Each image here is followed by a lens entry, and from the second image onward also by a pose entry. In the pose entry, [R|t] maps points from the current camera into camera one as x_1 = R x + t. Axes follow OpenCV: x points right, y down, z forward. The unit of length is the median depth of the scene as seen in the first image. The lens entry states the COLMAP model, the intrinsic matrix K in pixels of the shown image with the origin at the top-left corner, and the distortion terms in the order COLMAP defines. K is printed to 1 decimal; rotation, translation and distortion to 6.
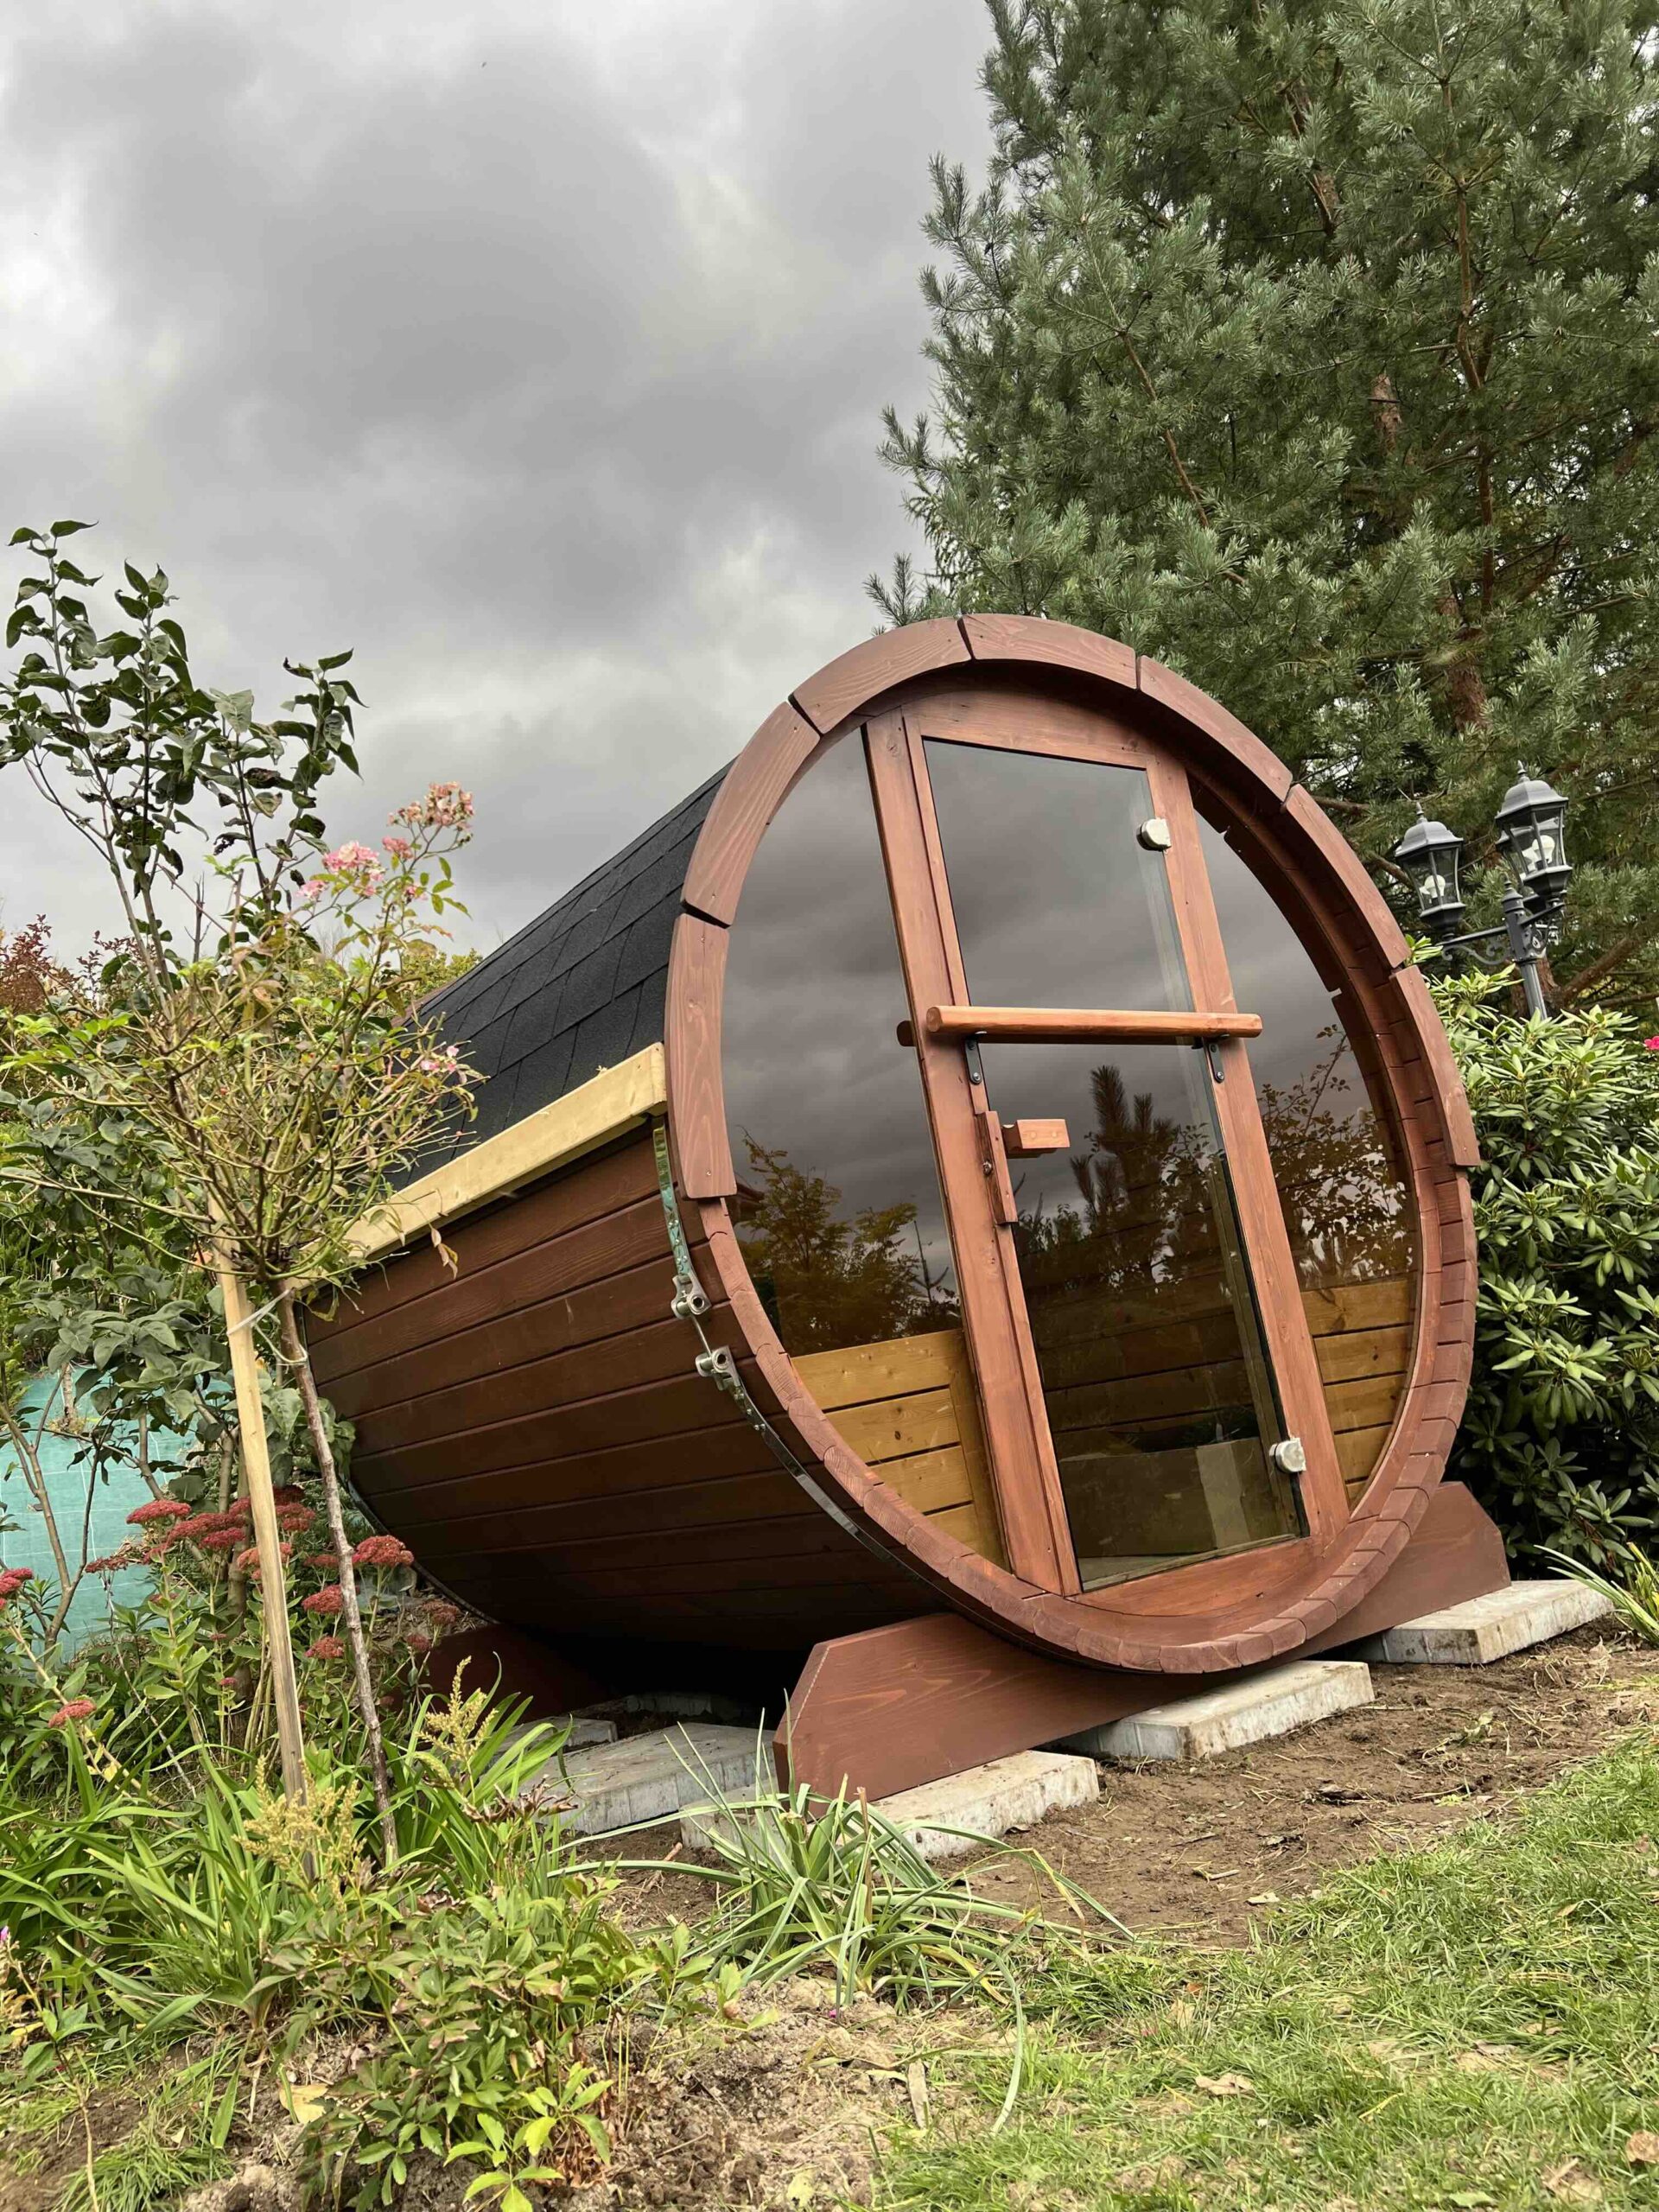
lens RADIAL K [[1630.0, 0, 800.3], [0, 1630.0, 1118.0], [0, 0, 1]] dist [0.060654, -0.067706]
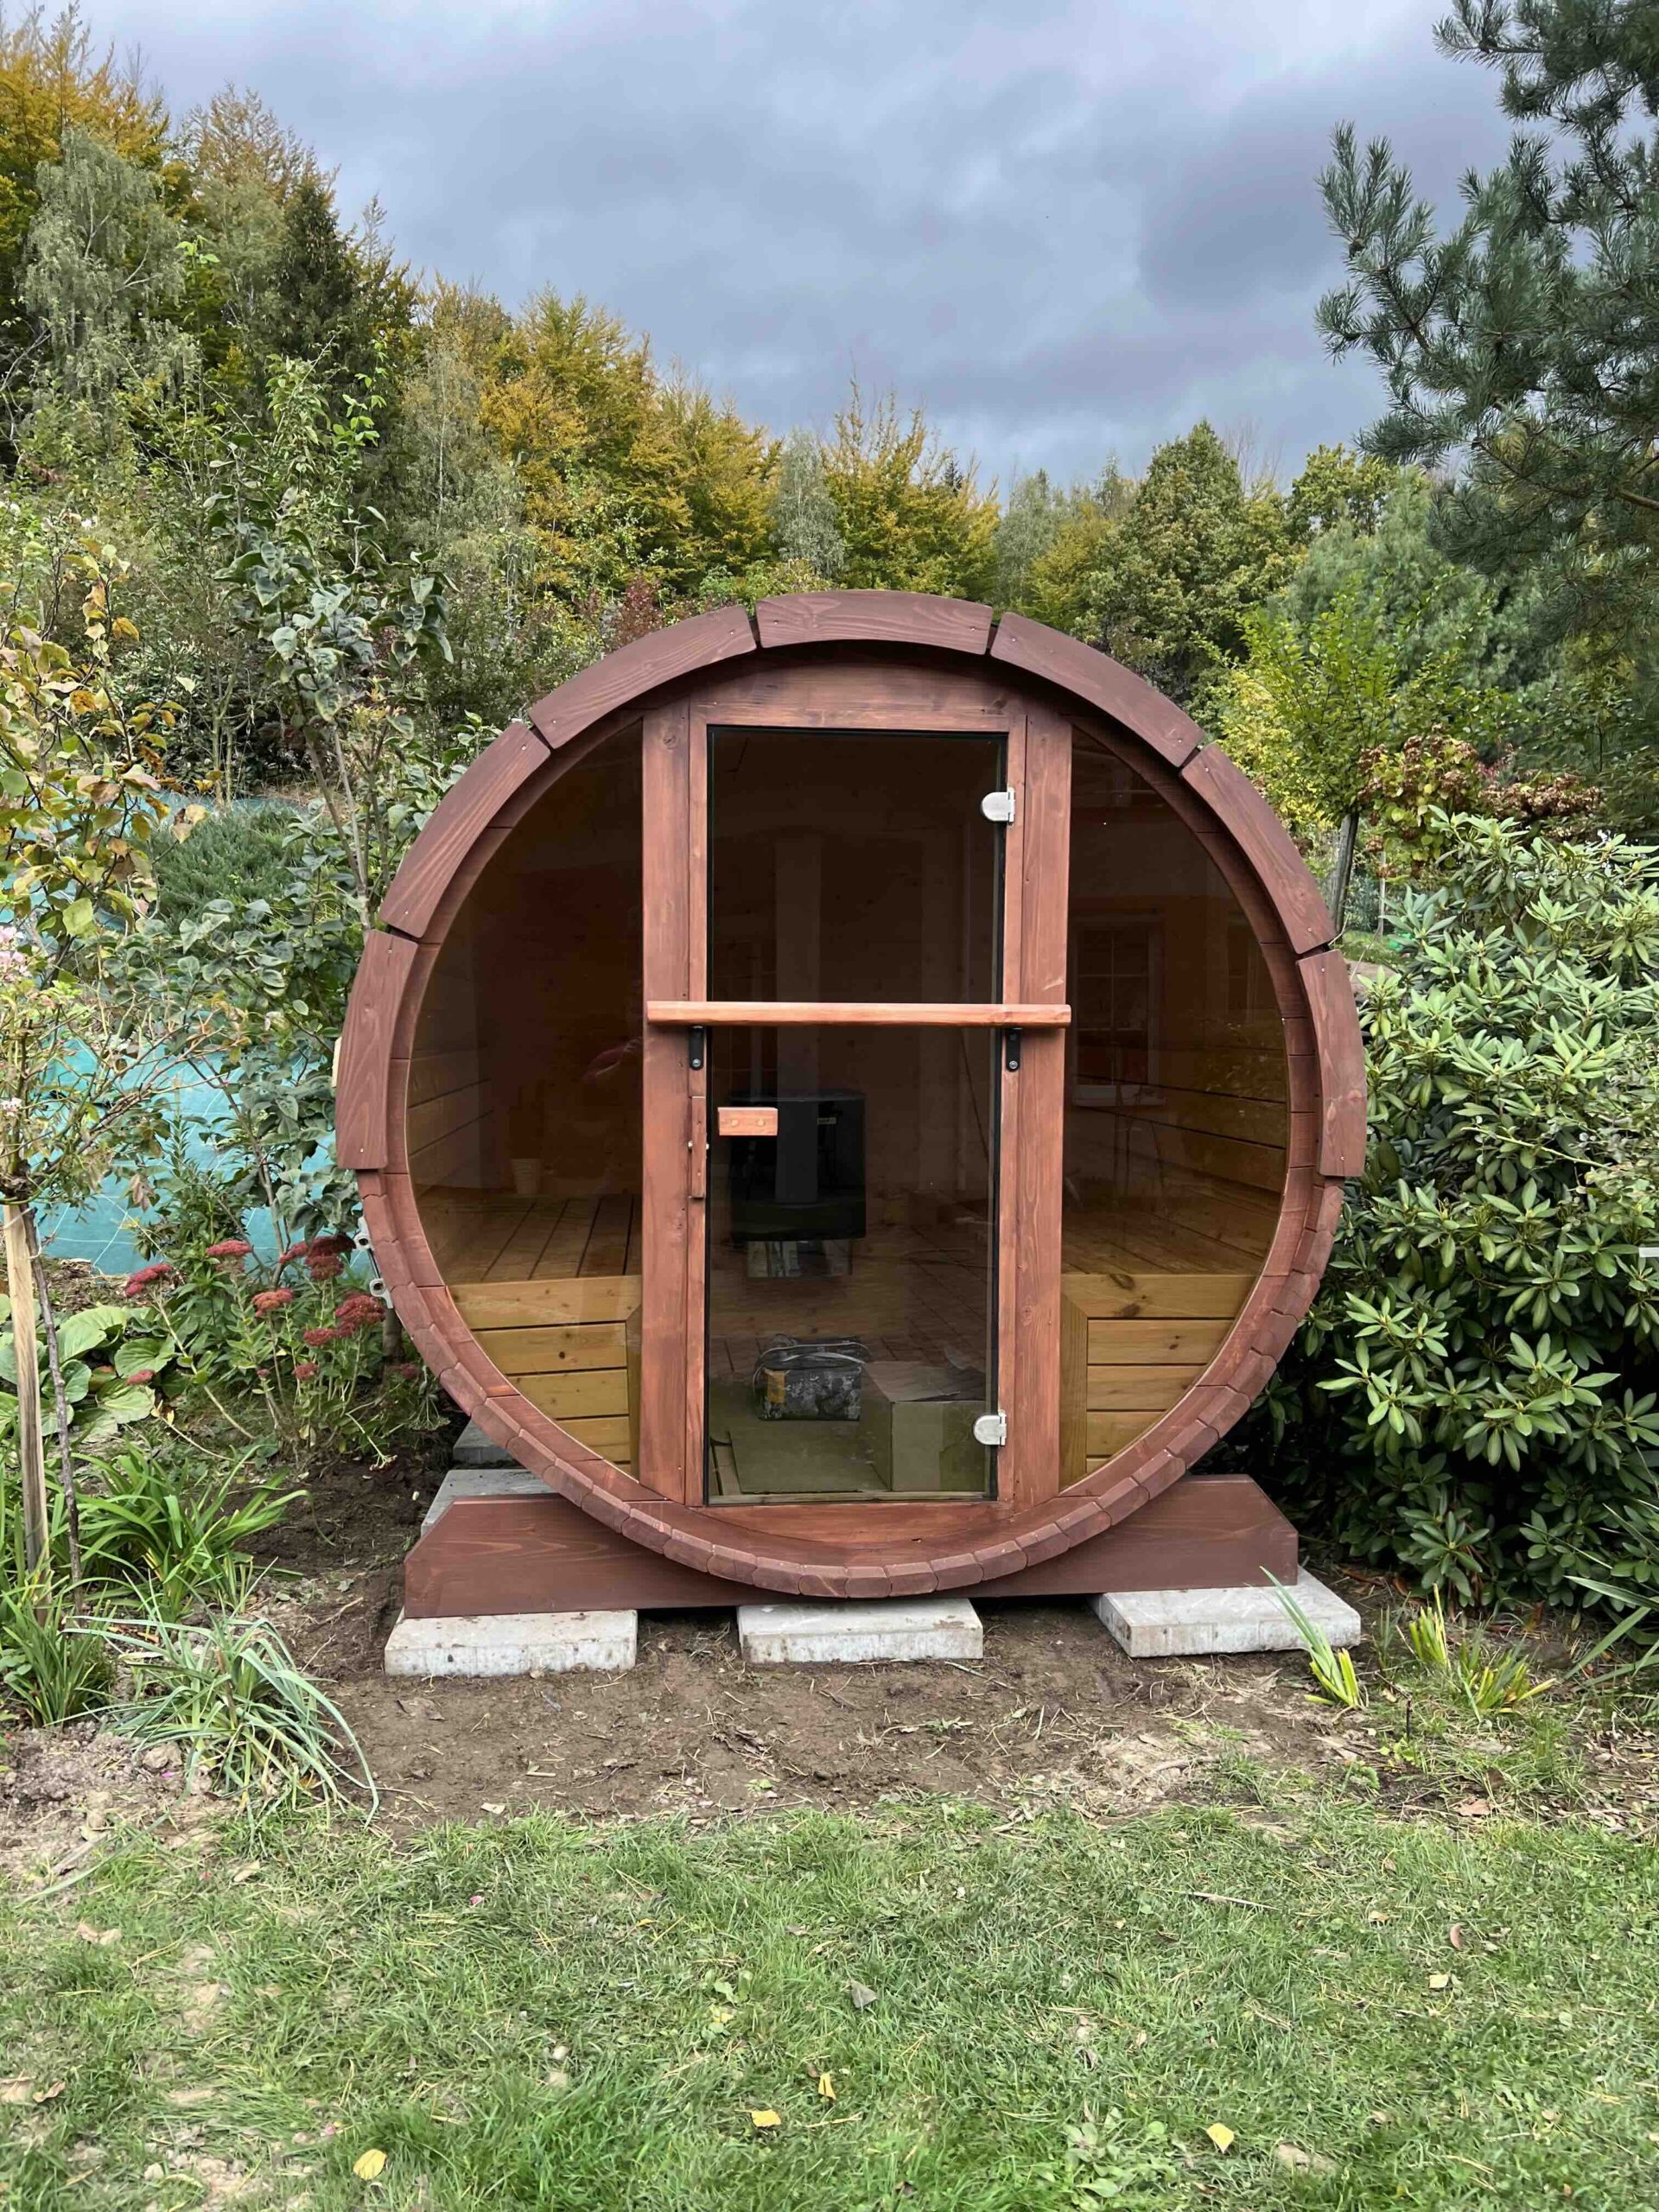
lens RADIAL K [[1627.3, 0, 822.1], [0, 1627.3, 1121.9], [0, 0, 1]] dist [0.060494, -0.081116]
pose [[0.865549, 0.190410, -0.463215, 0.712090], [-0.047994, 0.952185, 0.301728, -0.329277], [0.498519, -0.238929, 0.833302, 0.106466]]
